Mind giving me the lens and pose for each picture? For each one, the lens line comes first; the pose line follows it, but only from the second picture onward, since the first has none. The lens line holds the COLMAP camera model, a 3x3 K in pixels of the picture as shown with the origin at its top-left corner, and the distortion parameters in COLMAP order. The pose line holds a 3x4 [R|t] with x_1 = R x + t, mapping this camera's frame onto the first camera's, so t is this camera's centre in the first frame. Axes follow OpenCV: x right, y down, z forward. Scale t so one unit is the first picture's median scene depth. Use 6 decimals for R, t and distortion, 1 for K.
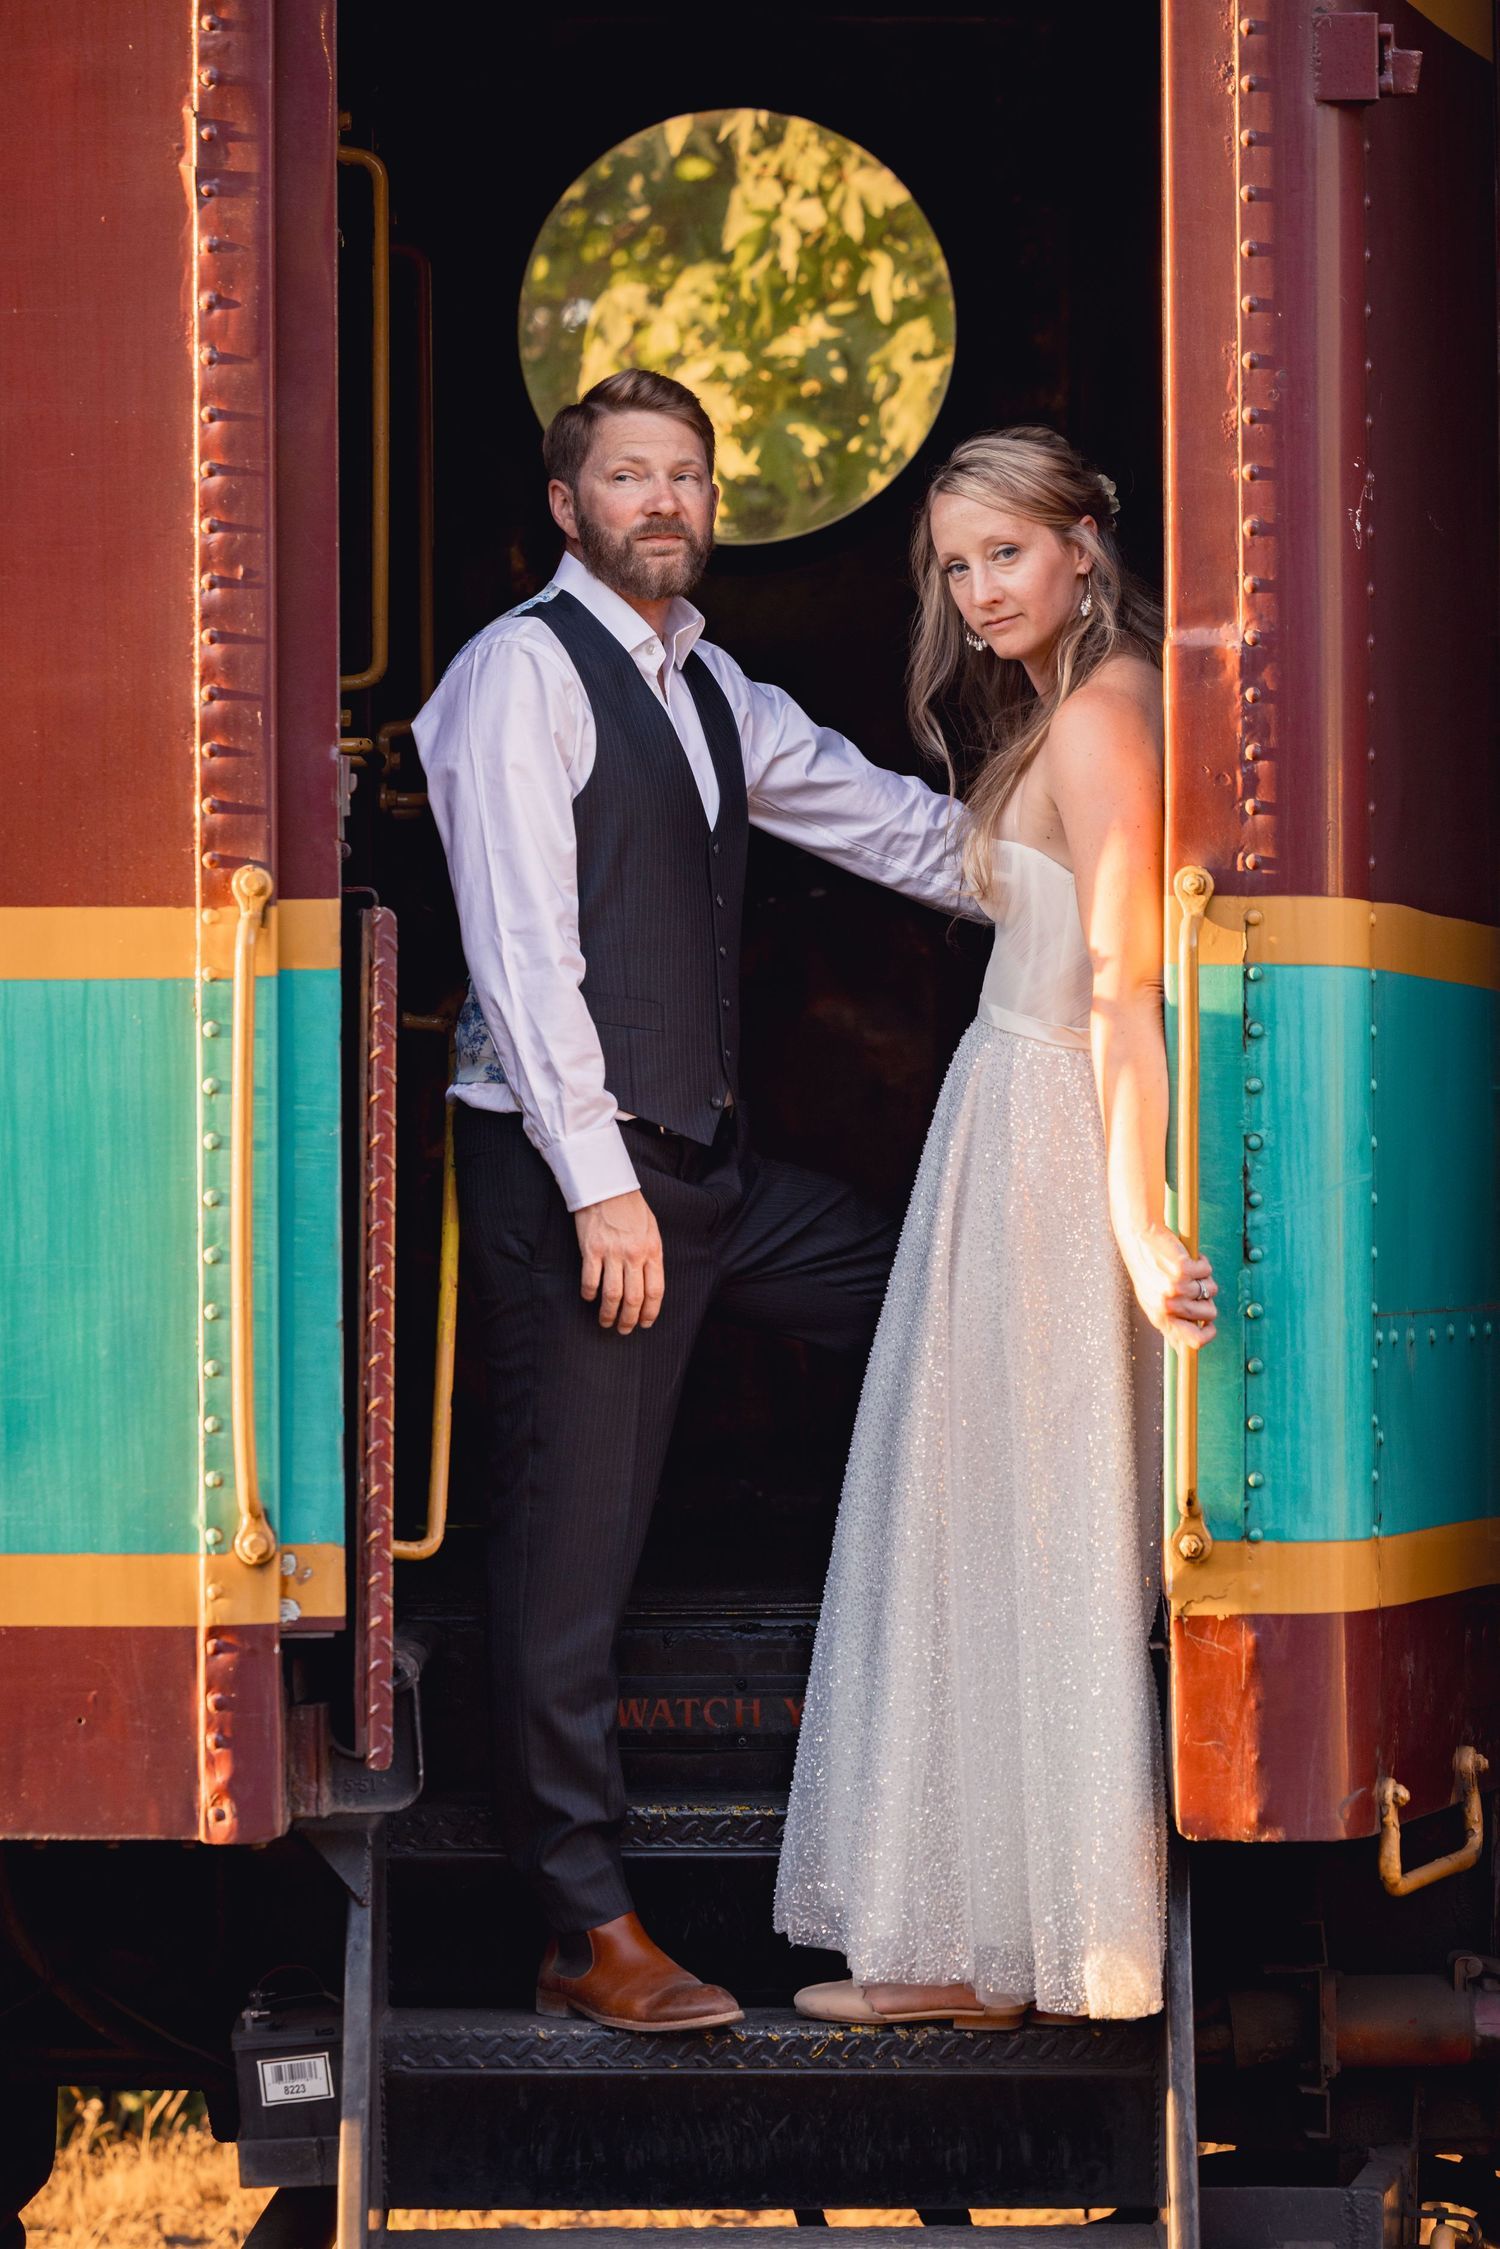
lens RADIAL K [[7952.1, 0, 751.2], [0, 7952.1, 1124.1], [0, 0, 1]] dist [-0.016459, 0.000000]
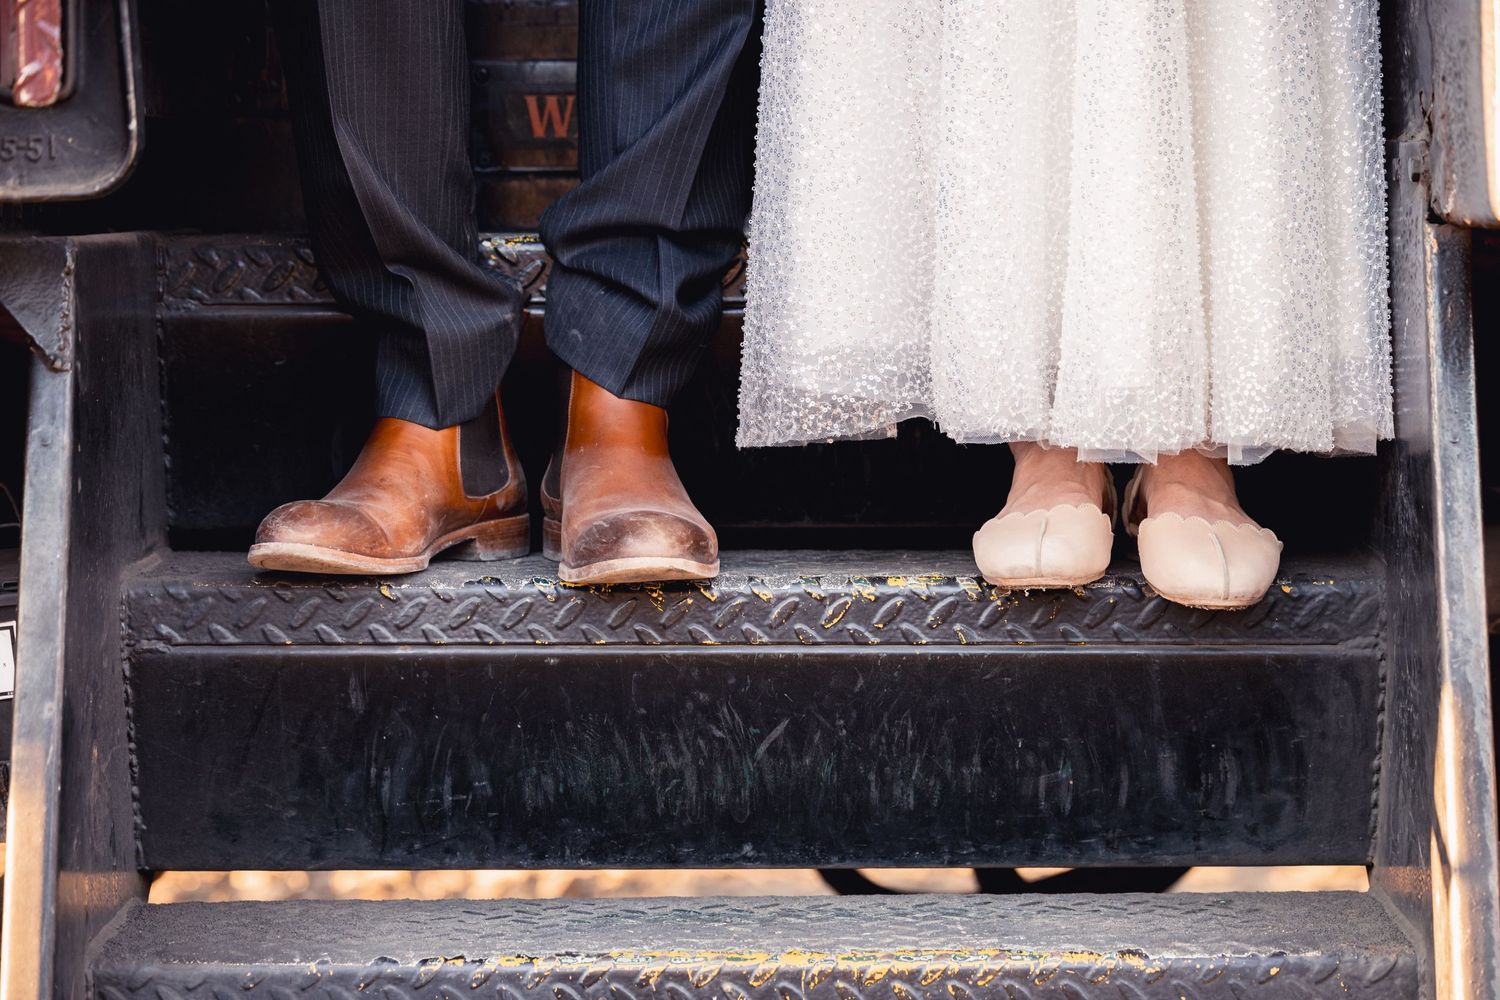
lens RADIAL K [[3978.8, 0, 750.2], [0, 3978.8, 500.3], [0, 0, 1]] dist [0.143815, 0.000000]
pose [[0.999999, -0.001147, 0.000812, 0.001637], [0.001070, 0.996090, 0.088342, 0.080225], [-0.000911, -0.088341, 0.996090, 0.692764]]
